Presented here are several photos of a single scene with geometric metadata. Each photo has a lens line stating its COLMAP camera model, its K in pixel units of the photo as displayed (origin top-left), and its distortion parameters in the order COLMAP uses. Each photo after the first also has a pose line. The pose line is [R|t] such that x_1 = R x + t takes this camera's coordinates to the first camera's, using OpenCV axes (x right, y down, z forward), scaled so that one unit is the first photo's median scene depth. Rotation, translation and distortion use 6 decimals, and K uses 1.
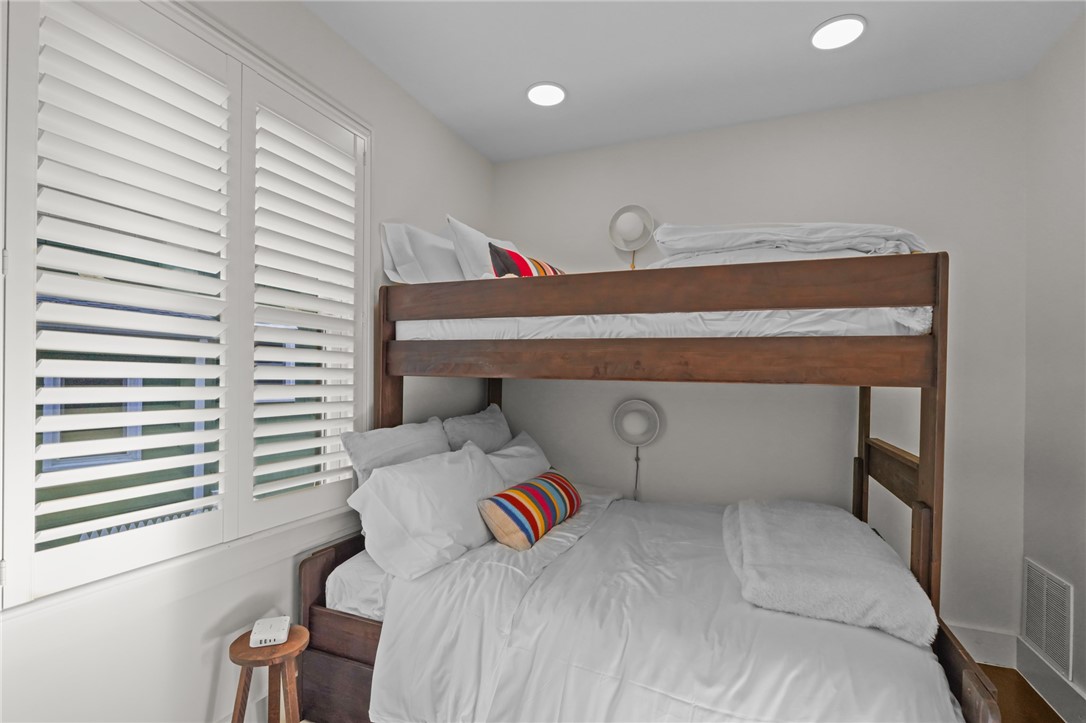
lens RADIAL K [[493.9, 0, 551.7], [0, 493.9, 383.1], [0, 0, 1]] dist [-0.025957, 0.005629]
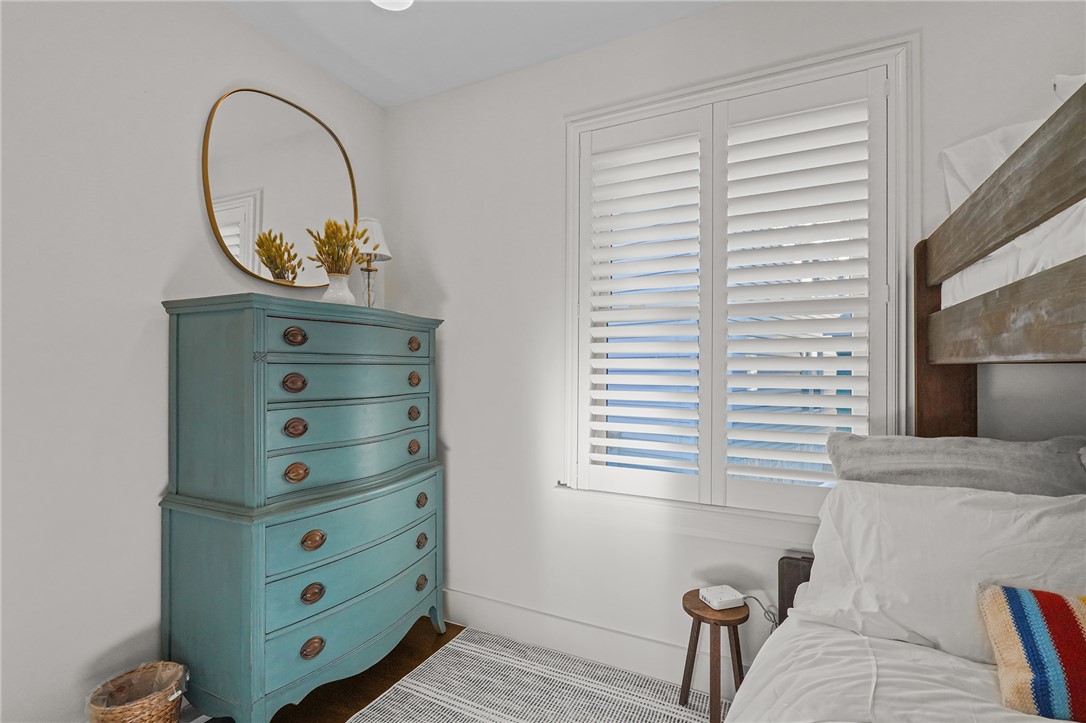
lens RADIAL K [[493.9, 0, 544.0], [0, 493.9, 362.3], [0, 0, 1]] dist [-0.025957, 0.005629]
pose [[-0.089964, -0.027484, -0.995566, 0.455641], [-0.011420, 0.999582, -0.026563, 0.008666], [0.995880, 0.008979, -0.090240, 0.546253]]
